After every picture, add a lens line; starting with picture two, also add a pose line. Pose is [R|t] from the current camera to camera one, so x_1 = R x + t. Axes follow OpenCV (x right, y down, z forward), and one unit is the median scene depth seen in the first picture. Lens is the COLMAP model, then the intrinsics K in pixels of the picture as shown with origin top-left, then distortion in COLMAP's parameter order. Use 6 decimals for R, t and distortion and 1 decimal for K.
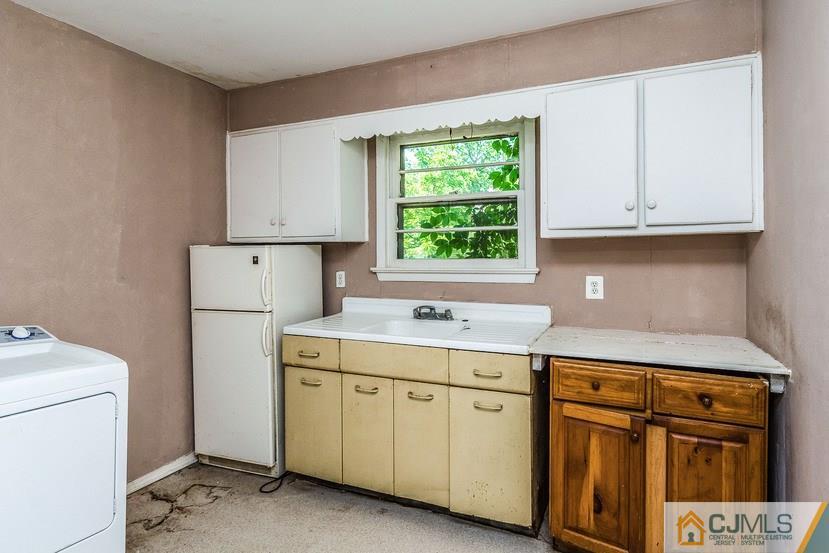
lens RADIAL K [[454.5, 0, 414.5], [0, 454.5, 276.5], [0, 0, 1]] dist [-0.000651, -0.000123]
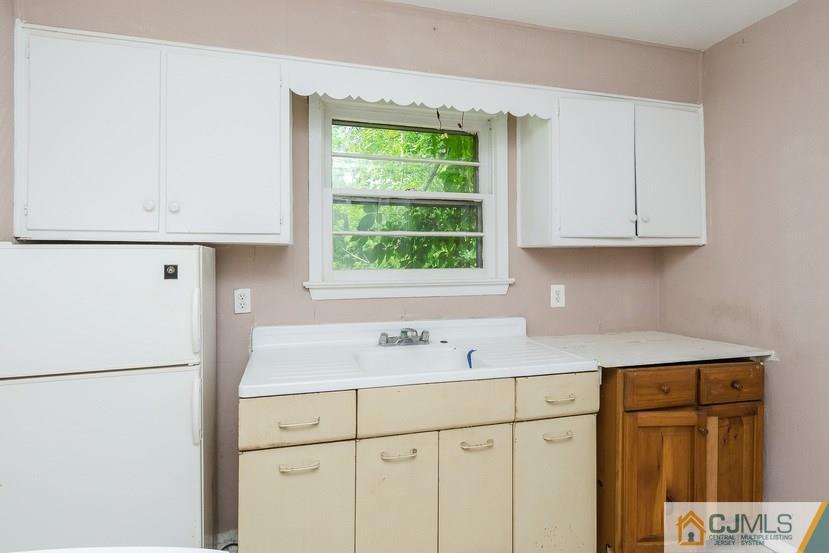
lens RADIAL K [[454.5, 0, 414.5], [0, 454.5, 276.5], [0, 0, 1]] dist [-0.000651, -0.000123]
pose [[0.762588, -0.013239, 0.646749, -0.511736], [0.032054, 0.999336, -0.017338, -0.012118], [-0.646090, 0.033953, 0.762506, 0.423834]]
